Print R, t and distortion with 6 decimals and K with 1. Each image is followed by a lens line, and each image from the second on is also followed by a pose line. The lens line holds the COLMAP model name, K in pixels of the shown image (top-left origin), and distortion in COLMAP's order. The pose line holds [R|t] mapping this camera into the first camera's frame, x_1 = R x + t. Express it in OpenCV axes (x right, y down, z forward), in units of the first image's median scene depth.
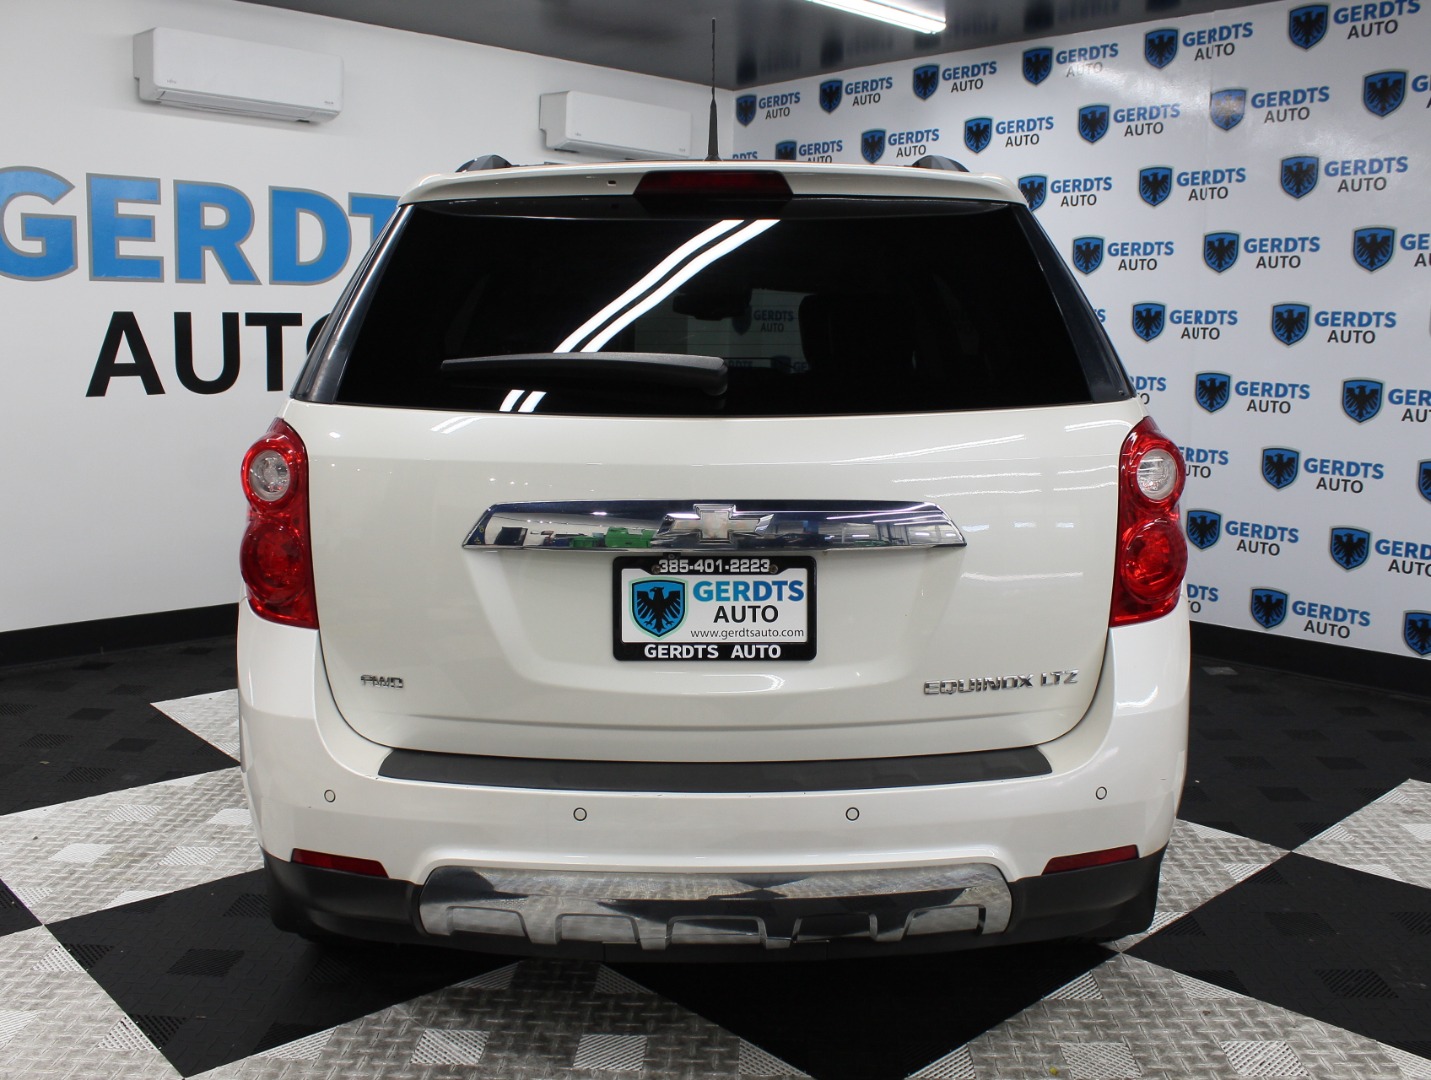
lens RADIAL K [[1370.3, 0, 715.5], [0, 1370.3, 540.0], [0, 0, 1]] dist [-0.163627, 0.144237]
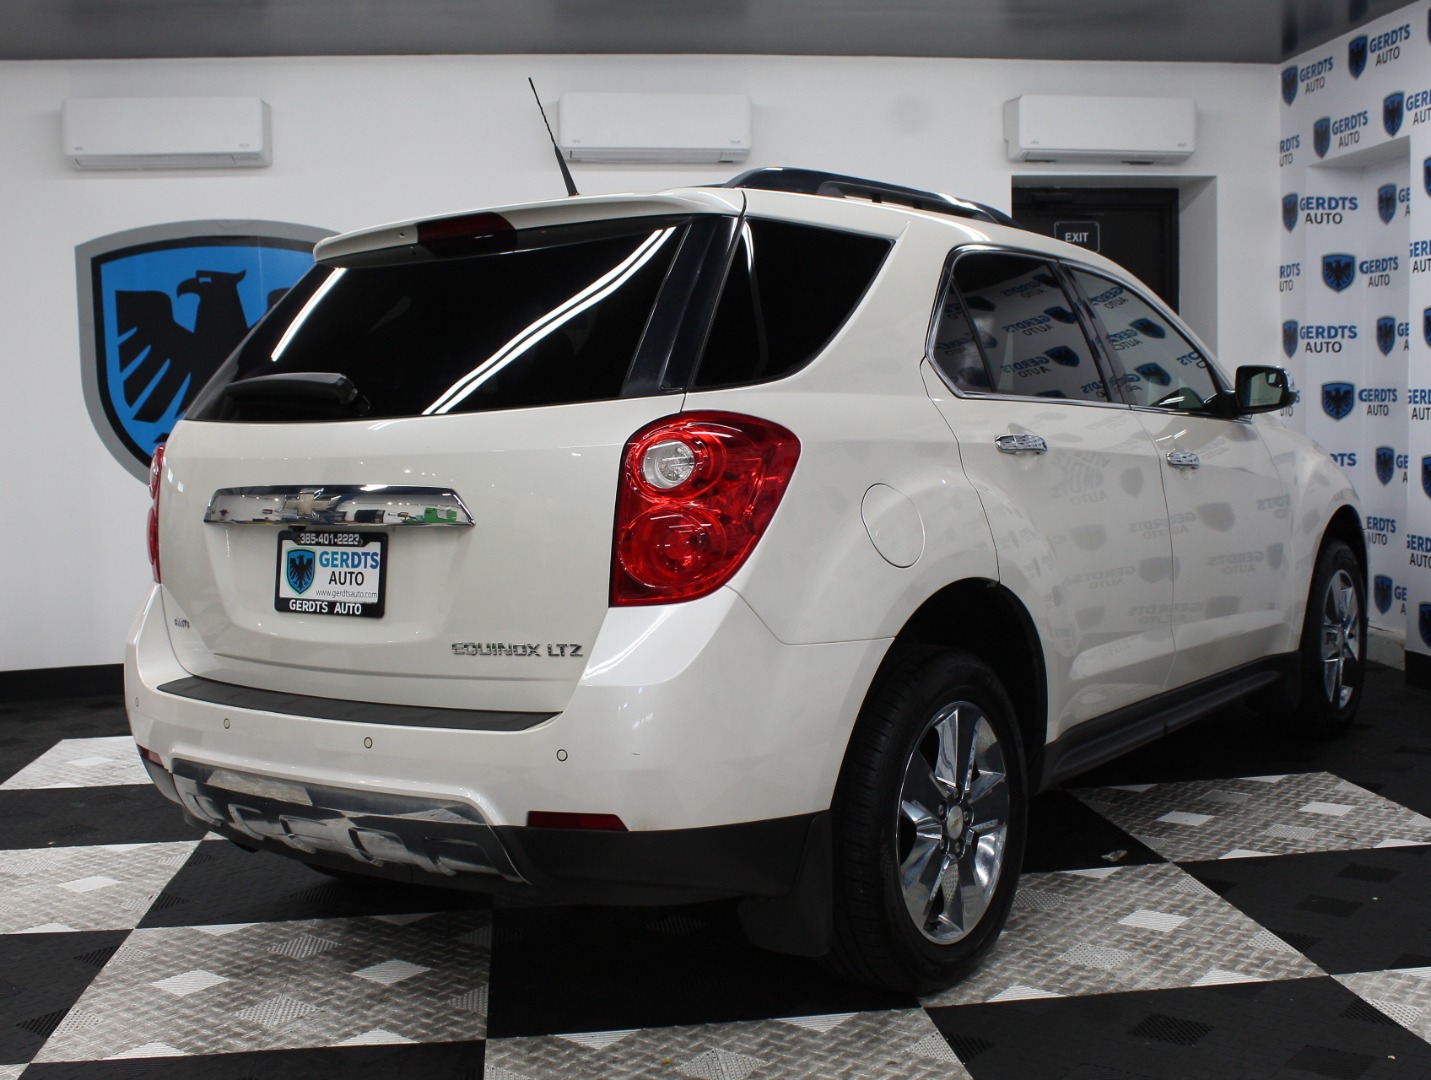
lens RADIAL K [[1683.5, 0, 715.5], [0, 1683.5, 540.0], [0, 0, 1]] dist [-0.029837, -0.072027]
pose [[0.802913, 0.016845, -0.595859, 1.199028], [-0.051844, 0.997786, -0.041652, 0.065495], [0.593838, 0.064334, 0.802008, -0.026363]]
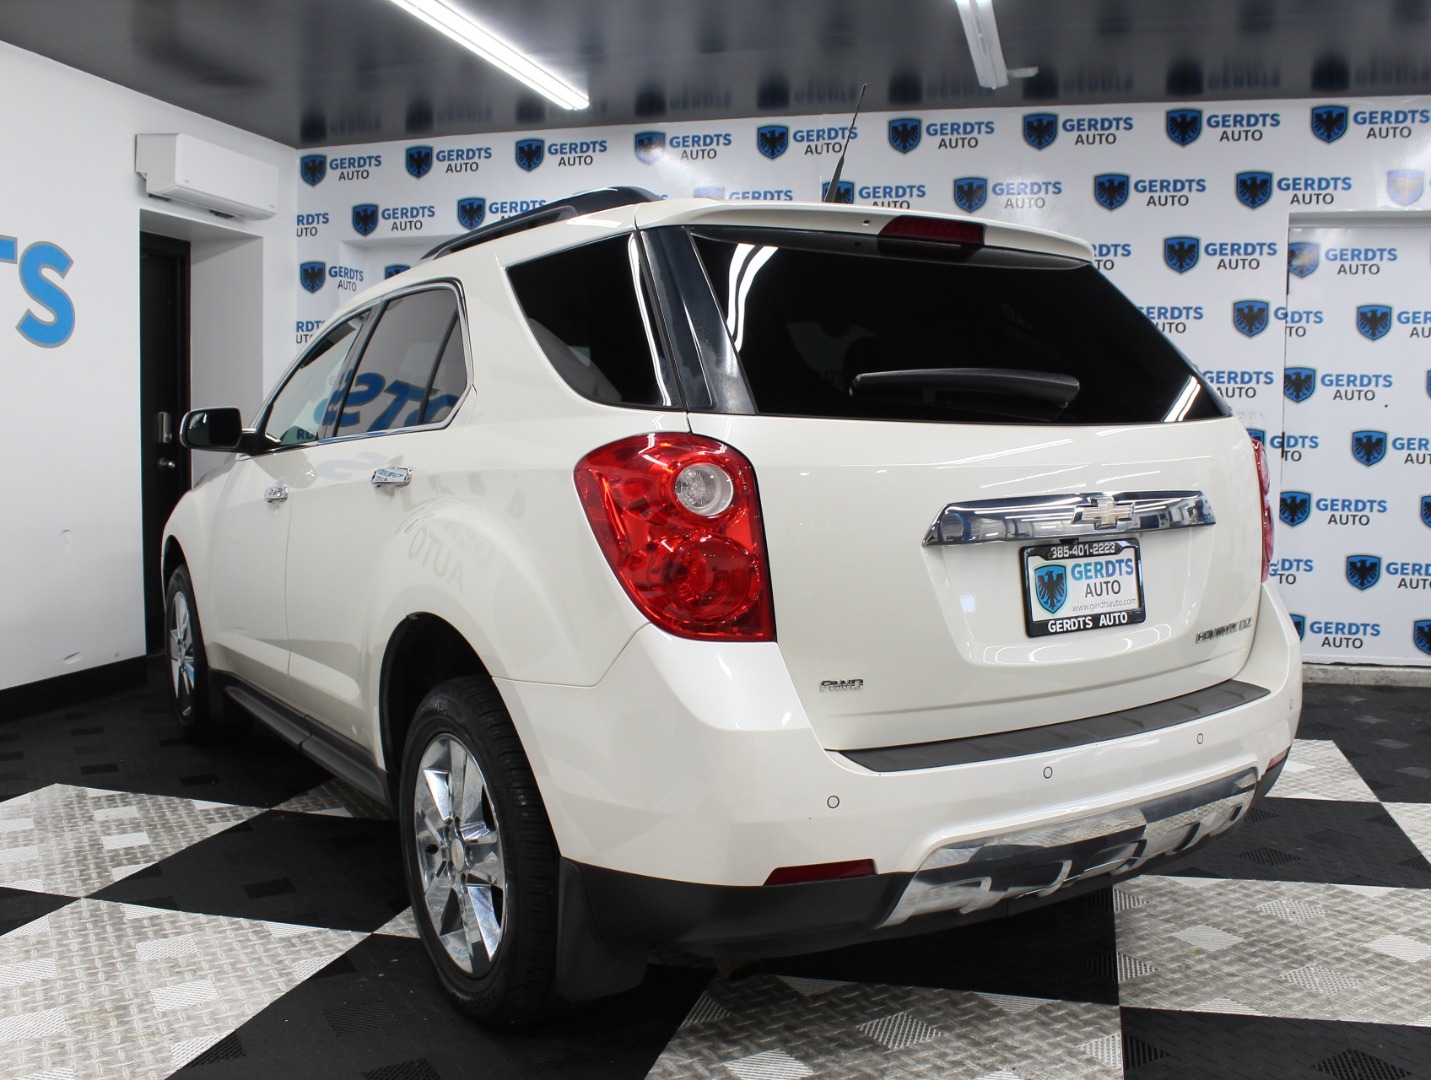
lens RADIAL K [[1370.3, 0, 715.5], [0, 1370.3, 540.0], [0, 0, 1]] dist [-0.163627, 0.144237]
pose [[0.843501, -0.052387, 0.534566, -0.892852], [0.085495, 0.995639, -0.037331, 0.026811], [-0.530279, 0.077191, 0.844302, 0.178002]]
